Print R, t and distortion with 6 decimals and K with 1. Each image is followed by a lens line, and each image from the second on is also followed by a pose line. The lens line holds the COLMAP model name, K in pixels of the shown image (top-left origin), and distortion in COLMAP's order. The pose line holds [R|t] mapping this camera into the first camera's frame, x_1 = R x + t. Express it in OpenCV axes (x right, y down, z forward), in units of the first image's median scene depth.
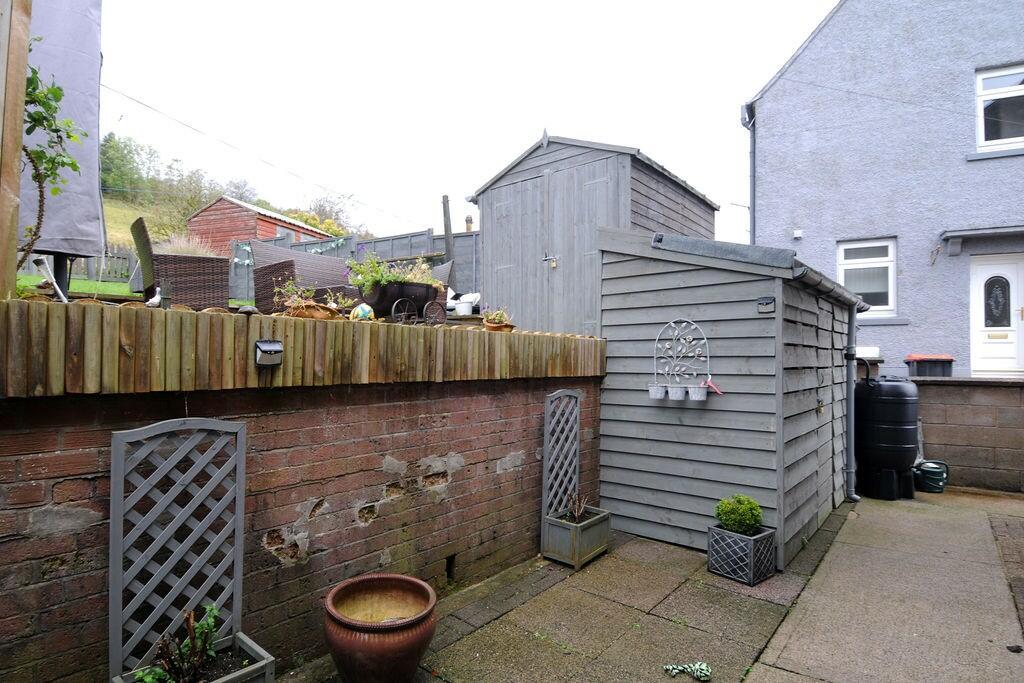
lens RADIAL K [[539.0, 0, 525.1], [0, 539.0, 342.5], [0, 0, 1]] dist [0.025531, -0.038205]
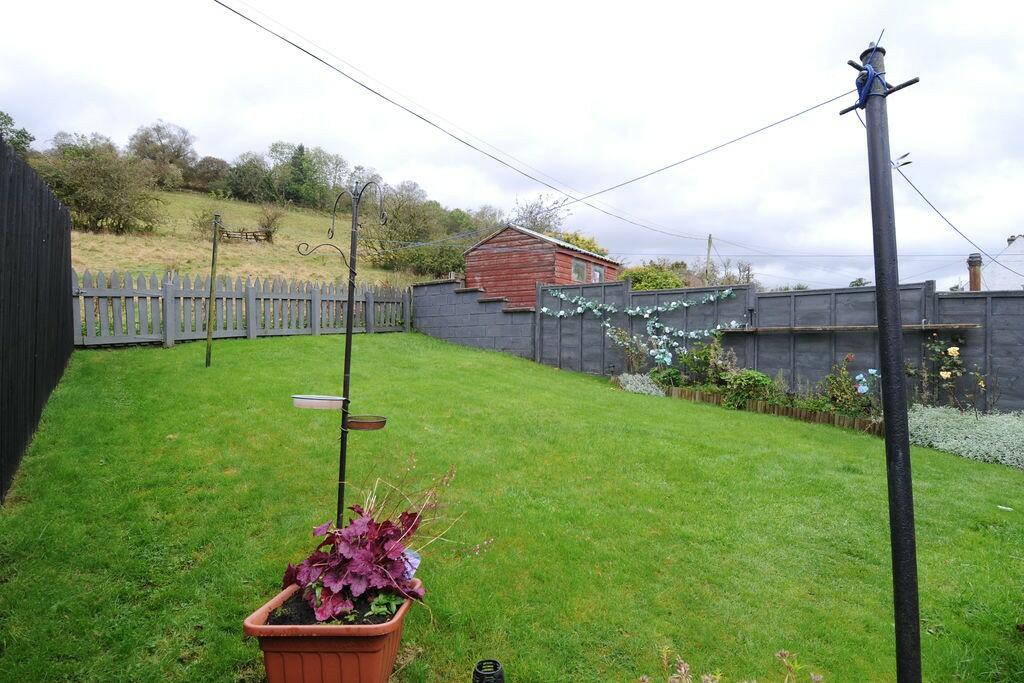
lens RADIAL K [[539.0, 0, 525.1], [0, 539.0, 342.5], [0, 0, 1]] dist [0.025531, -0.038205]
pose [[0.969204, 0.001654, -0.246252, -0.338310], [0.005389, 0.999596, 0.027923, -0.116615], [0.246199, -0.028390, 0.968804, 0.216916]]
